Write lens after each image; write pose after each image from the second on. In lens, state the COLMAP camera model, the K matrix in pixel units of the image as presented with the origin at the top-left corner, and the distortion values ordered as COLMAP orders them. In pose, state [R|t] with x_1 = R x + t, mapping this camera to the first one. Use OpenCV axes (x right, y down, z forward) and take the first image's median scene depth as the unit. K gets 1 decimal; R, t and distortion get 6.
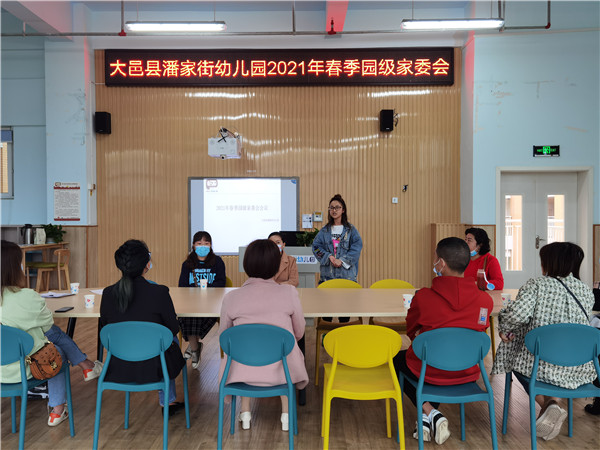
lens RADIAL K [[485.2, 0, 300.0], [0, 485.2, 225.0], [0, 0, 1]] dist [0.069212, -0.070122]
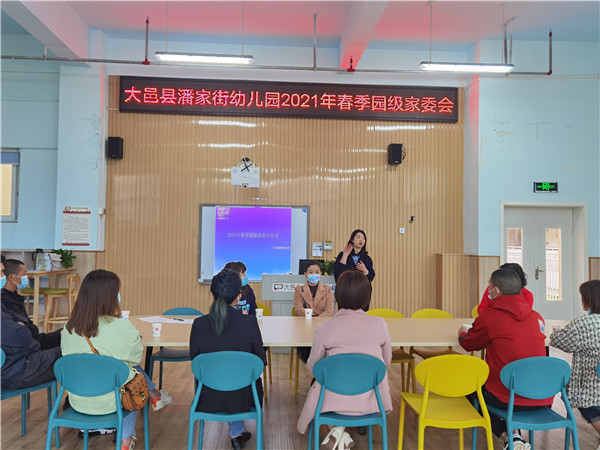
lens RADIAL K [[485.2, 0, 300.0], [0, 485.2, 225.0], [0, 0, 1]] dist [0.069212, -0.070122]
pose [[0.996979, 0.019139, 0.075278, -0.101737], [-0.015178, 0.998487, -0.052843, -0.004634], [-0.076176, 0.051541, 0.995761, -0.012676]]
